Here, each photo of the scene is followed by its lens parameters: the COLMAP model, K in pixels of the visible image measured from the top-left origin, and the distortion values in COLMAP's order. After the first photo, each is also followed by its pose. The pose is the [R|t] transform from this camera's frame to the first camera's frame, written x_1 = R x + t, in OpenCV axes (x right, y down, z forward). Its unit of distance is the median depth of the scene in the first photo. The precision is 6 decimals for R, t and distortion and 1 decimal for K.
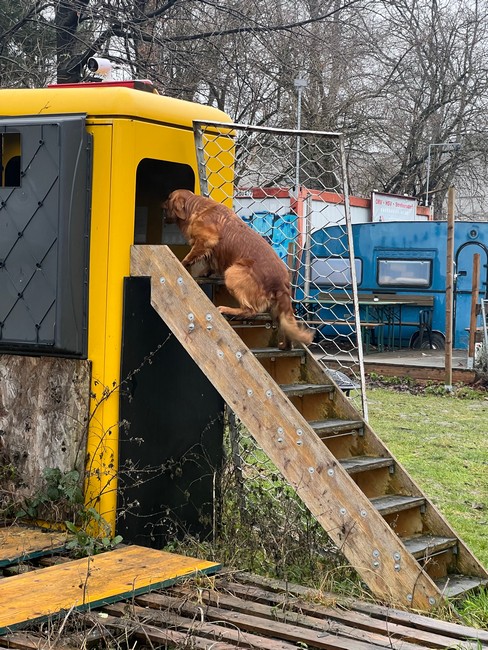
lens RADIAL K [[1486.2, 0, 244.0], [0, 1486.2, 325.0], [0, 0, 1]] dist [0.119288, 1.211281]
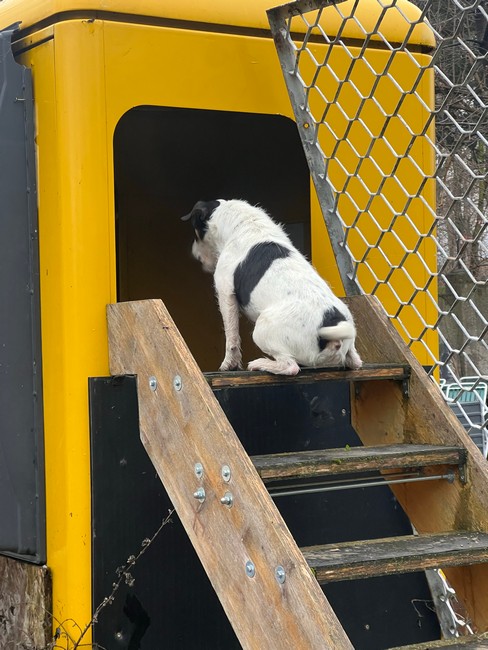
lens RADIAL K [[1486.2, 0, 244.0], [0, 1486.2, 325.0], [0, 0, 1]] dist [0.119288, 1.211281]
pose [[0.896671, -0.061983, -0.438337, 0.154083], [0.042462, 0.997626, -0.054207, -0.022439], [0.440657, 0.029993, 0.897174, 0.632251]]
